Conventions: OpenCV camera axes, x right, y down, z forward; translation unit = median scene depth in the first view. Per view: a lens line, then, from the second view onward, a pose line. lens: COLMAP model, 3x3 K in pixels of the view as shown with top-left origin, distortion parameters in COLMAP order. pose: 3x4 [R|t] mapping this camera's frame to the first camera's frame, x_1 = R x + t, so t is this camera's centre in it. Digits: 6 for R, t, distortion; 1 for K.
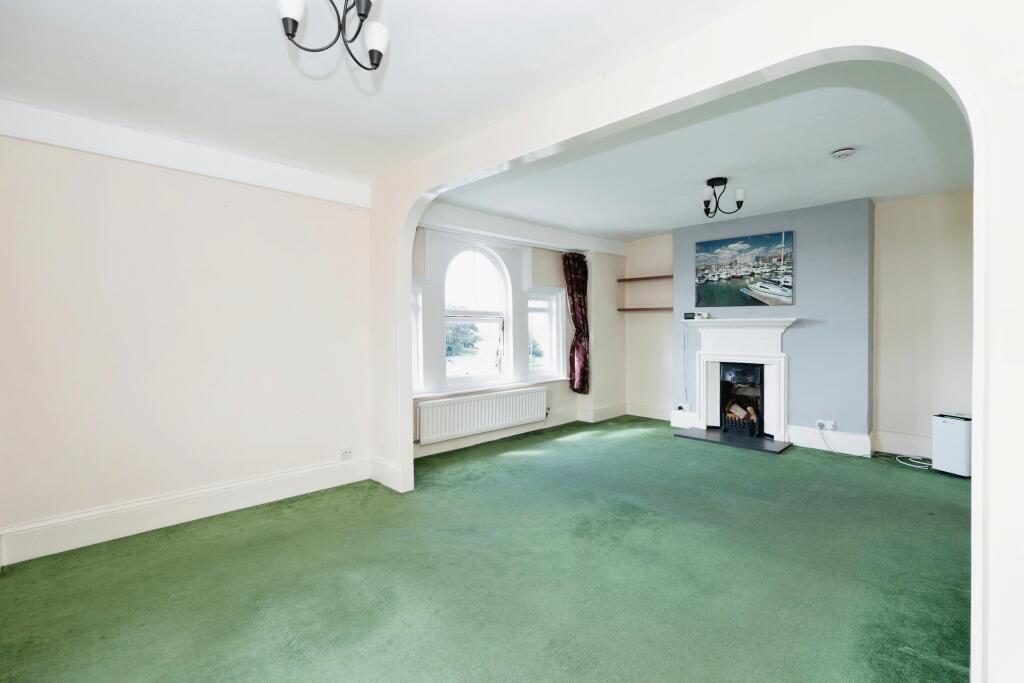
lens RADIAL K [[470.4, 0, 509.9], [0, 470.4, 327.4], [0, 0, 1]] dist [0.000632, 0.000194]
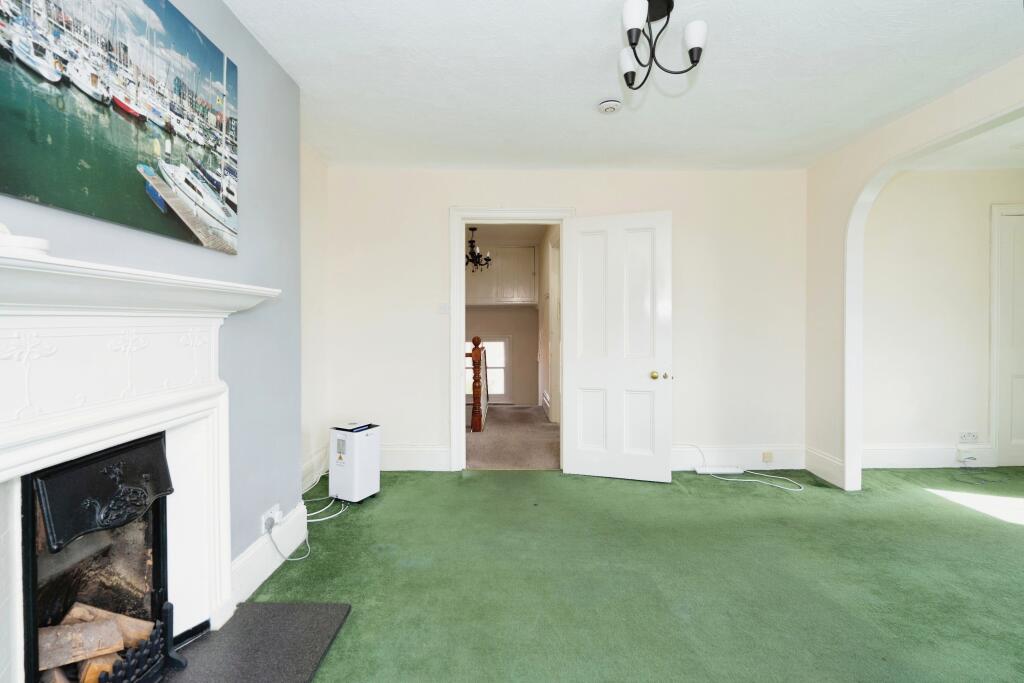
lens RADIAL K [[470.4, 0, 509.9], [0, 470.4, 327.4], [0, 0, 1]] dist [0.000632, 0.000194]
pose [[-0.714244, -0.004616, 0.699882, 0.154892], [0.001027, 0.999970, 0.007643, 0.009581], [-0.699896, 0.006178, -0.714218, 1.071651]]
